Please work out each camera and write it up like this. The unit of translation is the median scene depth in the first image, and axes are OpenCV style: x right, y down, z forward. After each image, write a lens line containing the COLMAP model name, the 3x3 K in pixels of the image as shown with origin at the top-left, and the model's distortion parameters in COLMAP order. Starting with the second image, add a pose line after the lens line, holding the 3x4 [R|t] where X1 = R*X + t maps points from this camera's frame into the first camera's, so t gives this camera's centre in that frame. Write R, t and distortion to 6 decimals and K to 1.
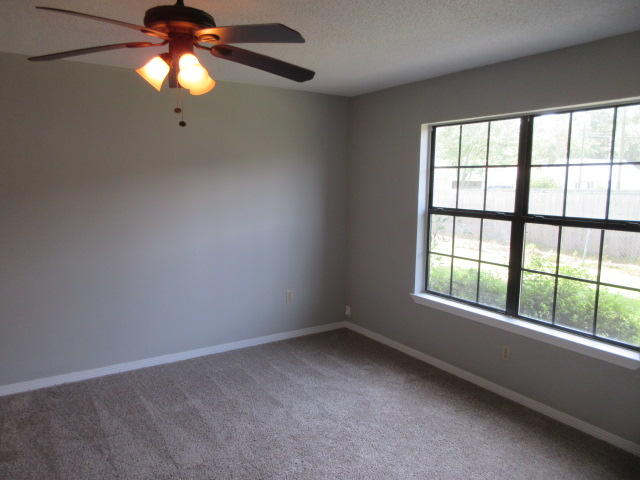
lens RADIAL K [[477.7, 0, 320.1], [0, 477.7, 243.2], [0, 0, 1]] dist [0.004071, 0.001576]
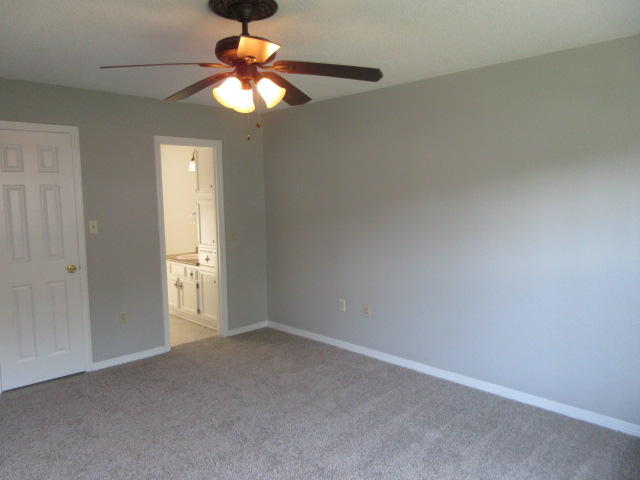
lens RADIAL K [[477.7, 0, 320.4], [0, 477.7, 237.0], [0, 0, 1]] dist [0.004071, 0.001576]
pose [[0.191813, 0.069855, -0.978942, 0.521716], [-0.111347, 0.992572, 0.049010, -0.045800], [0.975095, 0.099602, 0.198167, 0.575512]]
